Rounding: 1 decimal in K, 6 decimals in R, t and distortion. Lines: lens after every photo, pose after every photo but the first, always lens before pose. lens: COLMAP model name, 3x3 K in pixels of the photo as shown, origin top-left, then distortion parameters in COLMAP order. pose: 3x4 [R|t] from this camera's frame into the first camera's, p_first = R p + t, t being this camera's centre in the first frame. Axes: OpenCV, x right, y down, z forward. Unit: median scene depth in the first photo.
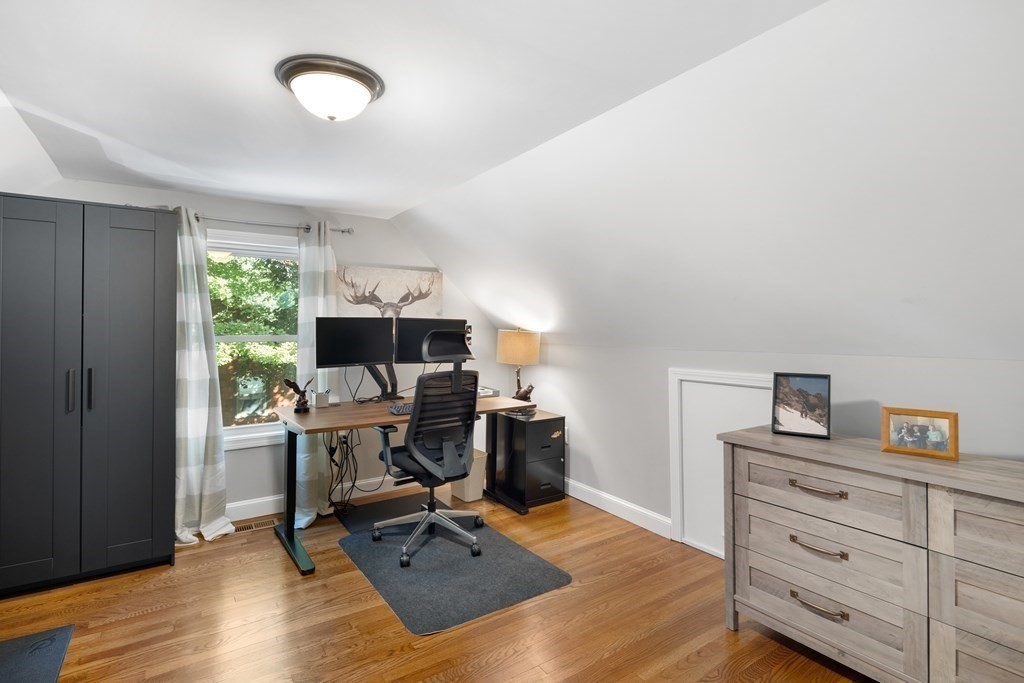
lens RADIAL K [[500.0, 0, 512.0], [0, 500.0, 341.5], [0, 0, 1]] dist [-0.001924, -0.000473]
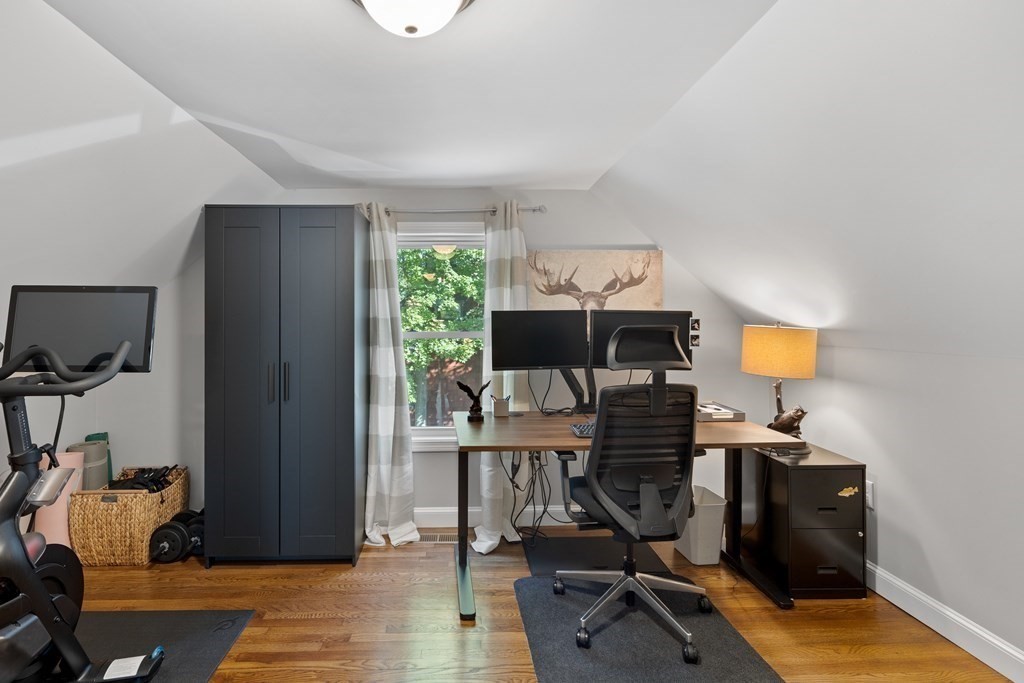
lens RADIAL K [[477.3, 0, 510.7], [0, 477.3, 322.8], [0, 0, 1]] dist [0.002483, -0.000886]
pose [[0.835273, -0.004540, -0.549817, 0.079235], [-0.010362, 0.999658, -0.023997, -0.008424], [0.549738, 0.025742, 0.834940, 0.314602]]
